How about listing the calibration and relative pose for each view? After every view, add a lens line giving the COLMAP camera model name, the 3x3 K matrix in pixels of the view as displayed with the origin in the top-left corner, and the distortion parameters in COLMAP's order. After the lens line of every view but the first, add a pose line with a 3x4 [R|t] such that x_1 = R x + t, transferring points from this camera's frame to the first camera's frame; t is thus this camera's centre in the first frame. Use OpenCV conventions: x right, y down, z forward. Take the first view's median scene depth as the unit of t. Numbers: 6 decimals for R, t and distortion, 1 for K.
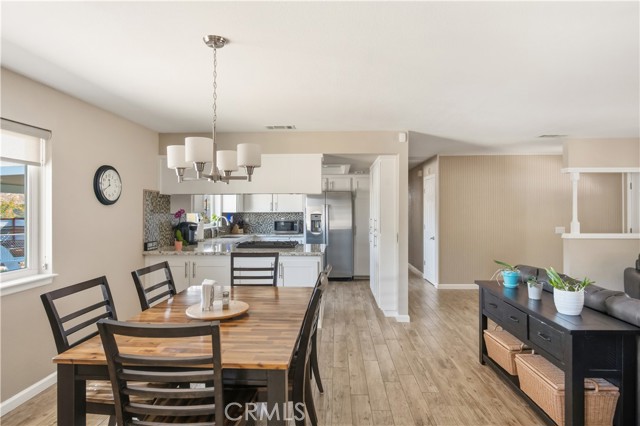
lens RADIAL K [[358.6, 0, 320.0], [0, 358.6, 213.0], [0, 0, 1]] dist [-0.002381, -0.000076]
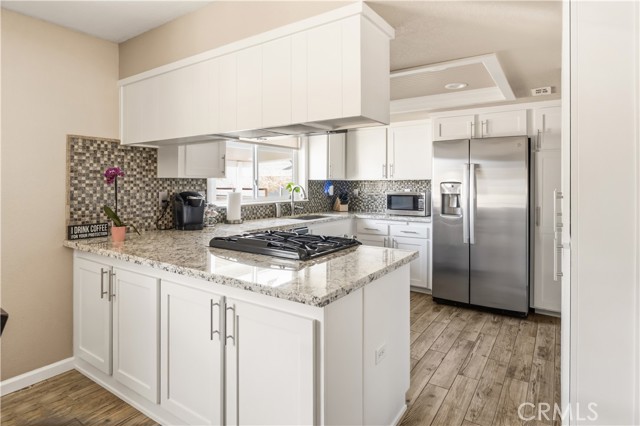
lens RADIAL K [[353.7, 0, 318.5], [0, 353.7, 184.9], [0, 0, 1]] dist [-0.002368, -0.000282]
pose [[0.853609, 0.006621, -0.520871, 0.096170], [-0.007387, 0.999973, 0.000605, 0.007782], [0.520861, 0.003331, 0.853635, 0.442904]]
